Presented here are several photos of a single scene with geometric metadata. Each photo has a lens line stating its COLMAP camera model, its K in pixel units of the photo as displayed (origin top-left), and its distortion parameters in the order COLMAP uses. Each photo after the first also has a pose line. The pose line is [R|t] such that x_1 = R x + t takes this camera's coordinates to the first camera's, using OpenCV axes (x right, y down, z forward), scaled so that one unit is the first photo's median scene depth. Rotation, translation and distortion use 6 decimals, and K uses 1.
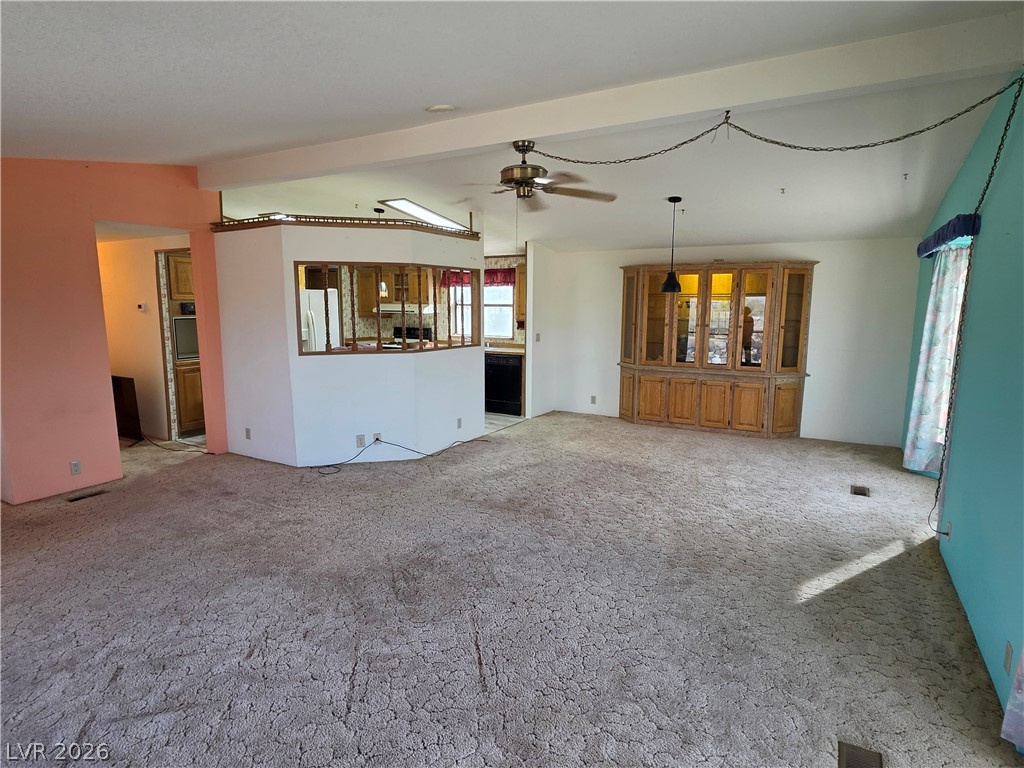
lens RADIAL K [[562.8, 0, 499.0], [0, 562.8, 381.4], [0, 0, 1]] dist [-0.006885, 0.001846]
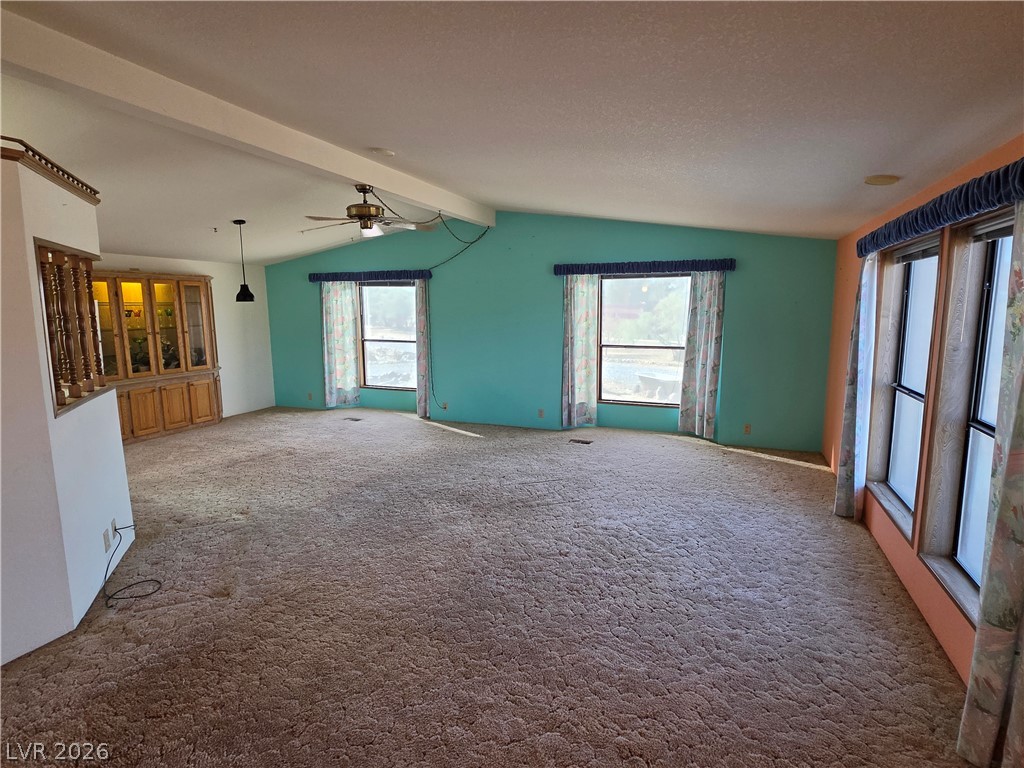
lens RADIAL K [[485.1, 0, 533.7], [0, 485.1, 368.4], [0, 0, 1]] dist [-0.001448, -0.000253]
pose [[-0.127539, -0.129137, 0.983391, -0.591719], [0.145506, 0.978324, 0.147343, -0.065311], [-0.981102, 0.161881, -0.105984, 0.418914]]
